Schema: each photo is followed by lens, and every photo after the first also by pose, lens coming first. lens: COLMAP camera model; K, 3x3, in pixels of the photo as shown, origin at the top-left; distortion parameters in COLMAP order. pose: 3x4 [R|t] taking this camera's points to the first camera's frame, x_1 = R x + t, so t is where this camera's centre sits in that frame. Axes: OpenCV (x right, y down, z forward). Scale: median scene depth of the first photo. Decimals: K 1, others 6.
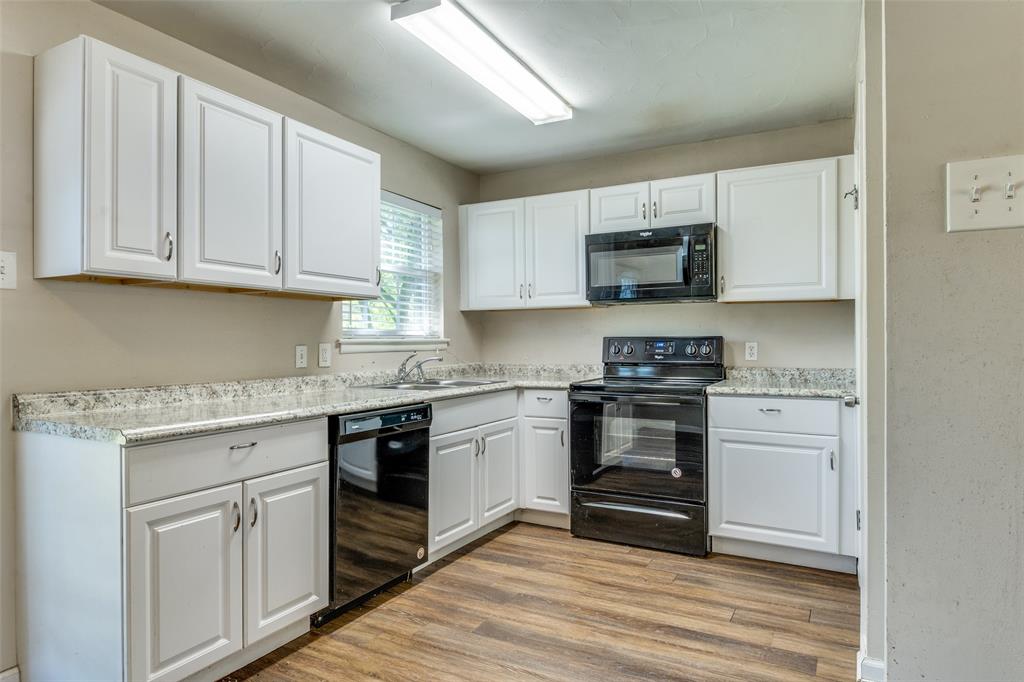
lens RADIAL K [[601.1, 0, 514.6], [0, 601.1, 341.4], [0, 0, 1]] dist [0.005973, -0.001760]
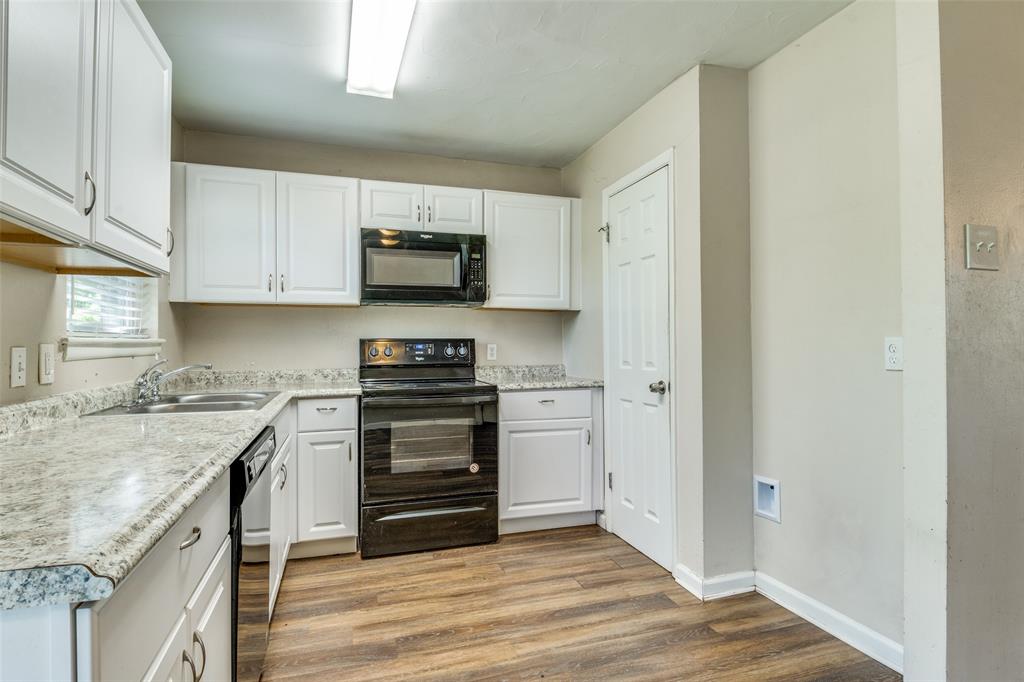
lens RADIAL K [[542.8, 0, 514.3], [0, 542.8, 338.8], [0, 0, 1]] dist [0.008865, -0.005812]
pose [[0.692769, 0.008886, 0.721105, -0.356008], [0.001179, 0.999909, -0.013454, 0.005656], [-0.721158, 0.010170, 0.692696, 0.283191]]
